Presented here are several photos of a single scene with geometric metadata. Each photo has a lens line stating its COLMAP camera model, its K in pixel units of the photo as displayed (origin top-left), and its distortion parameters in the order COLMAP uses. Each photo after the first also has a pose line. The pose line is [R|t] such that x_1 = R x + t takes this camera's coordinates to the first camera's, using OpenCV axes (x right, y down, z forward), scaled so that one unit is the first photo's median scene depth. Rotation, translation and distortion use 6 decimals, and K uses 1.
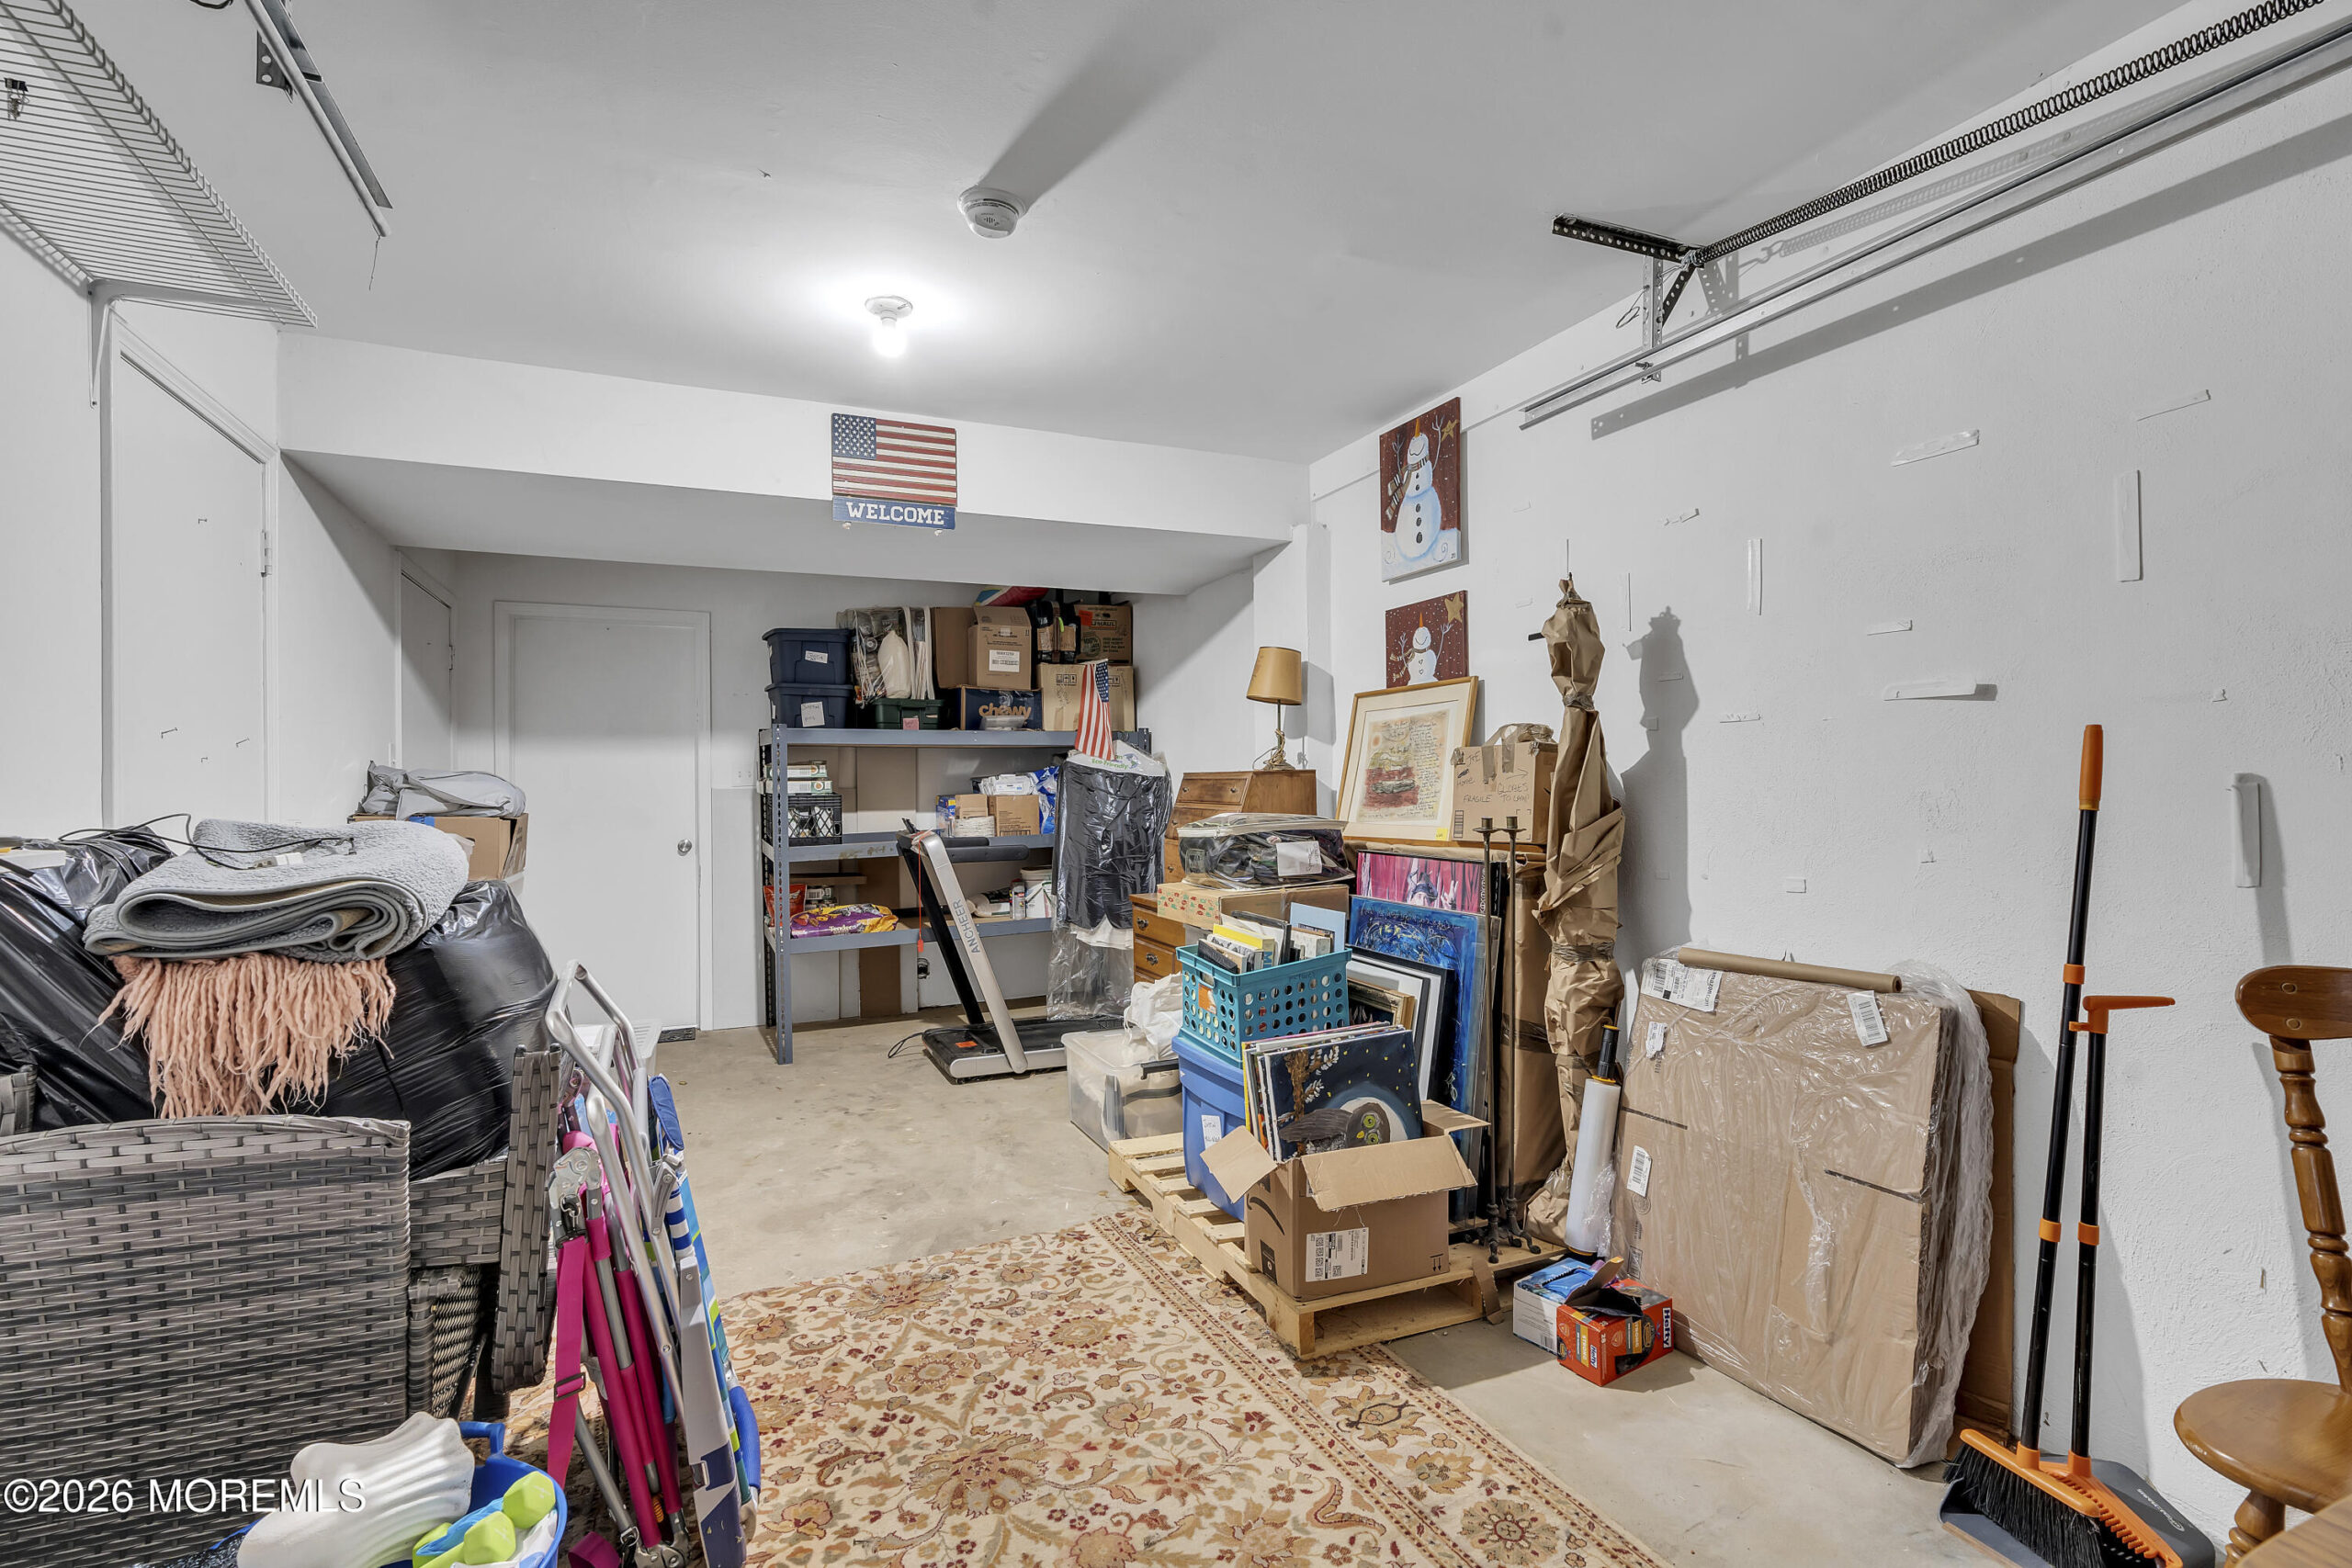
lens RADIAL K [[1064.6, 0, 1179.6], [0, 1064.6, 788.6], [0, 0, 1]] dist [-0.016309, 0.004090]
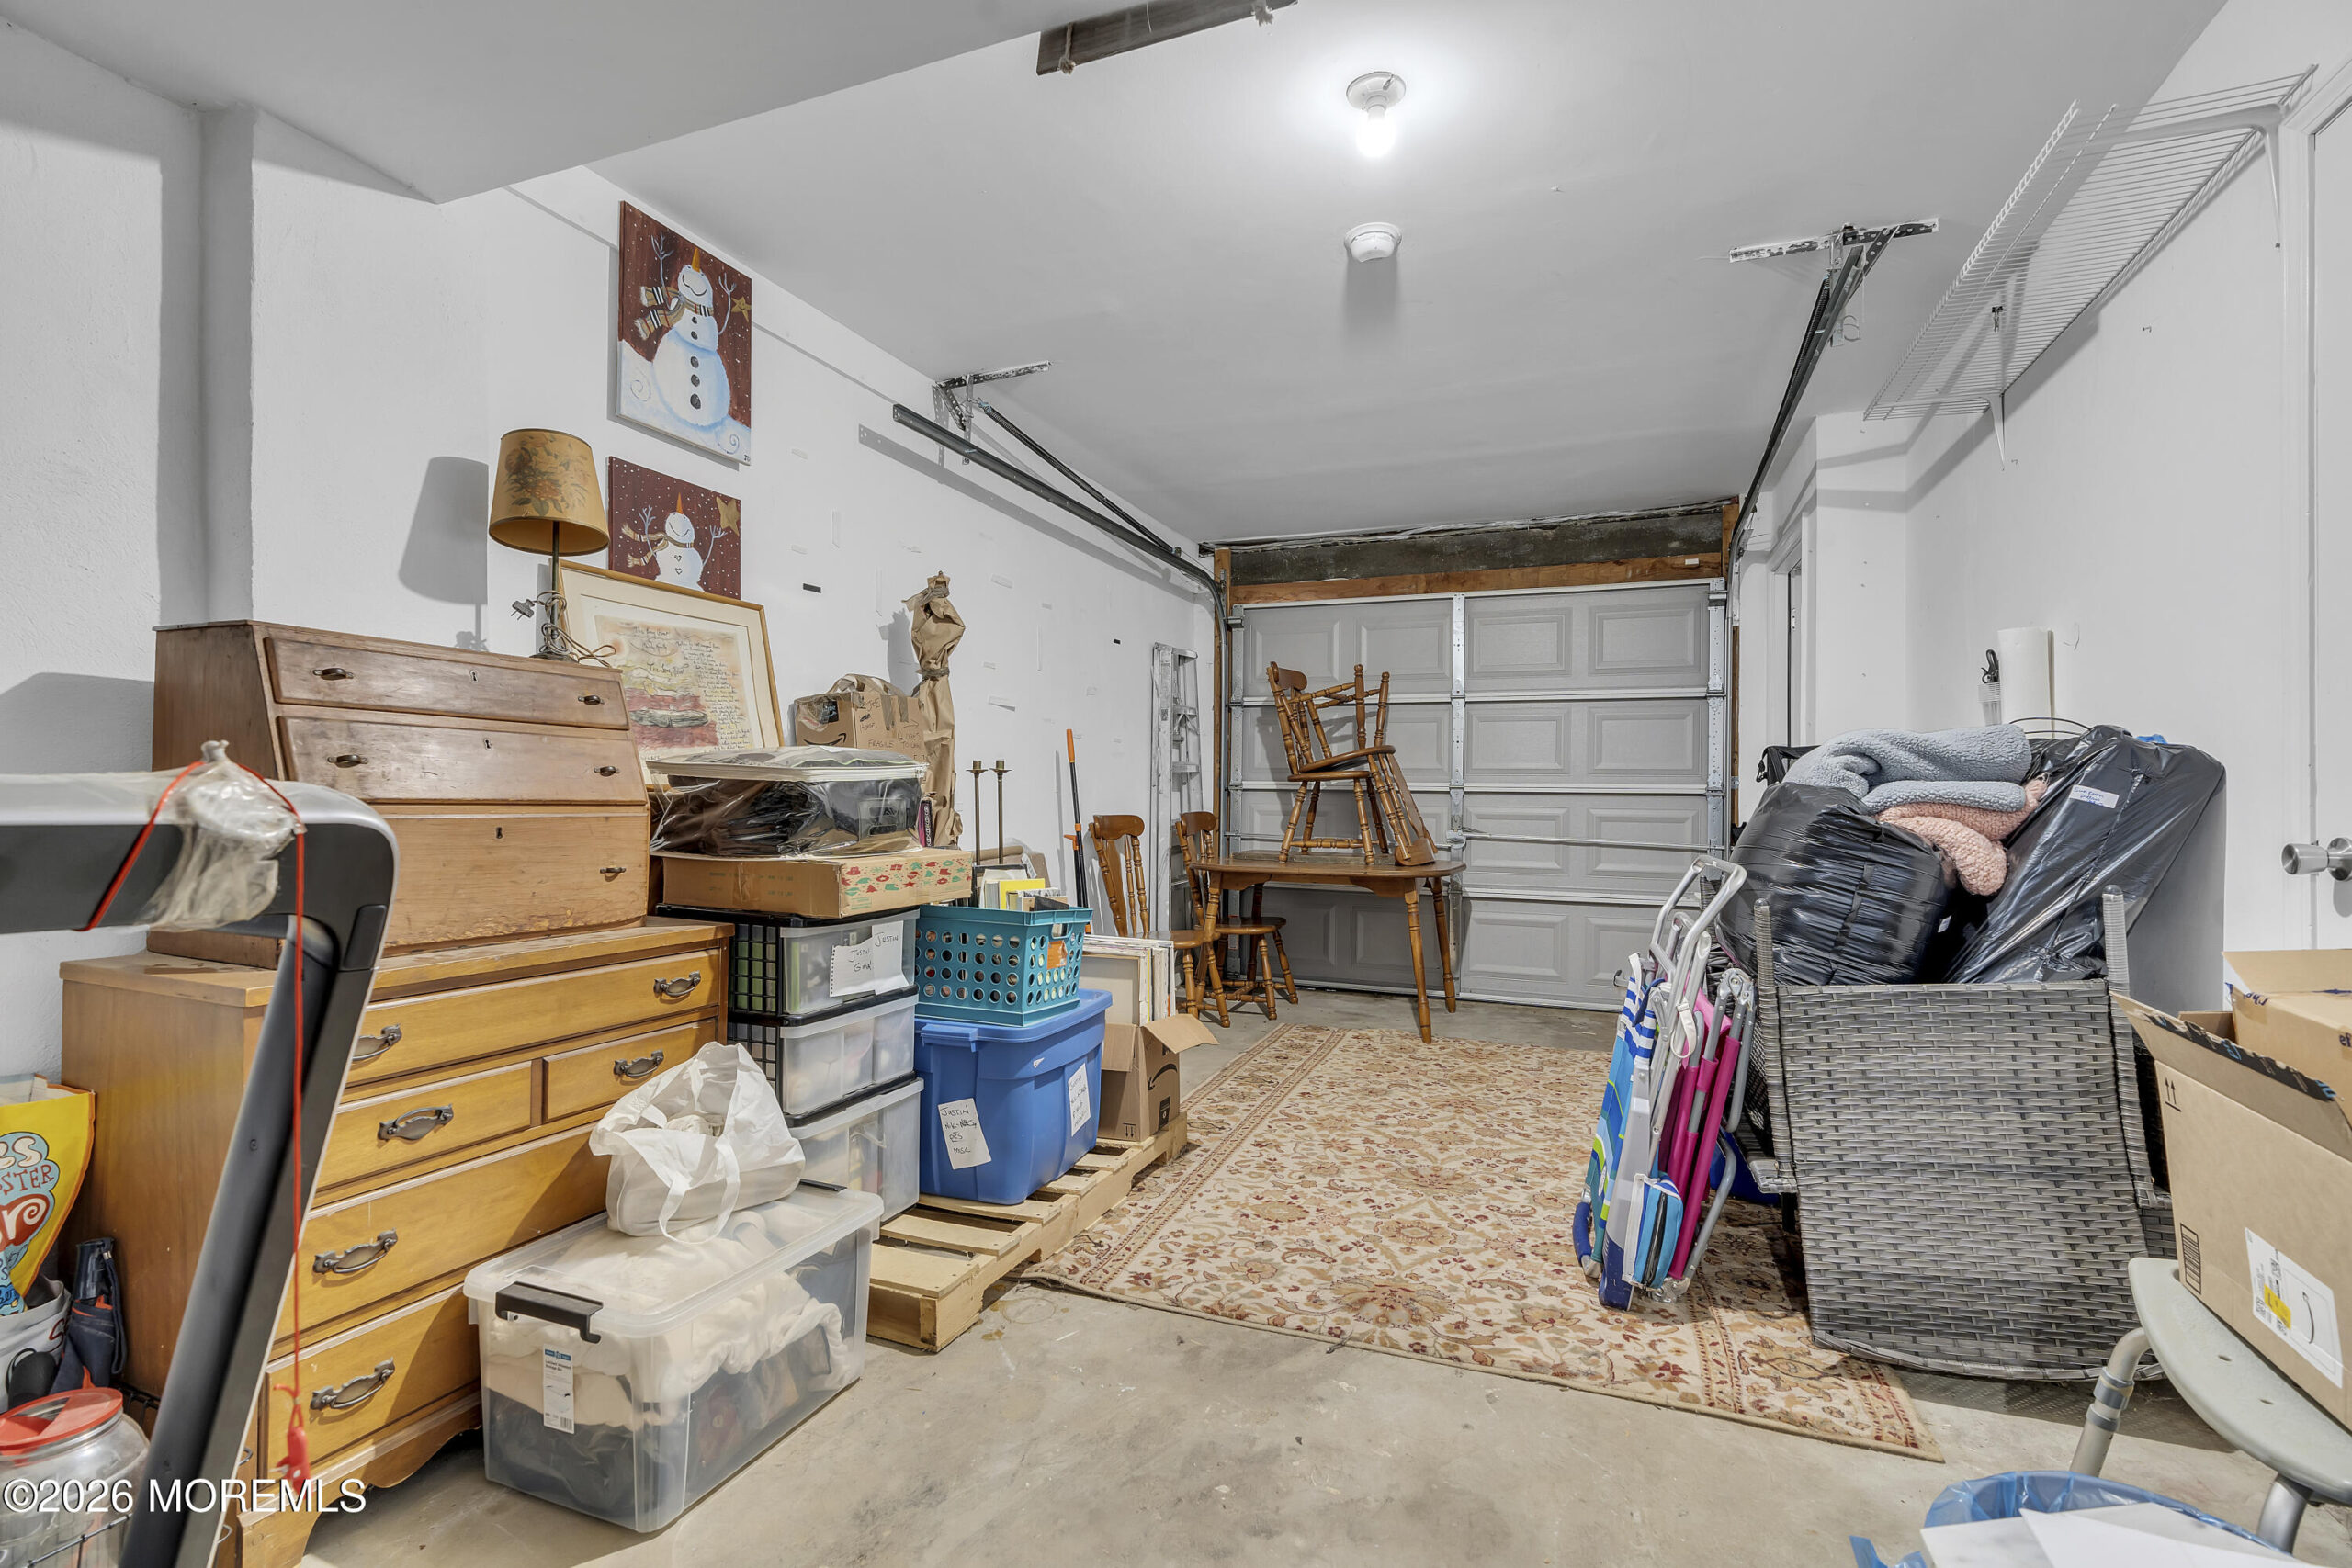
lens RADIAL K [[1064.6, 0, 1180.8], [0, 1064.6, 793.4], [0, 0, 1]] dist [-0.016309, 0.004090]
pose [[-0.689777, 0.010921, 0.723939, -0.742281], [0.007216, 0.999940, -0.008209, 0.076333], [-0.723986, -0.000439, -0.689815, 1.647340]]
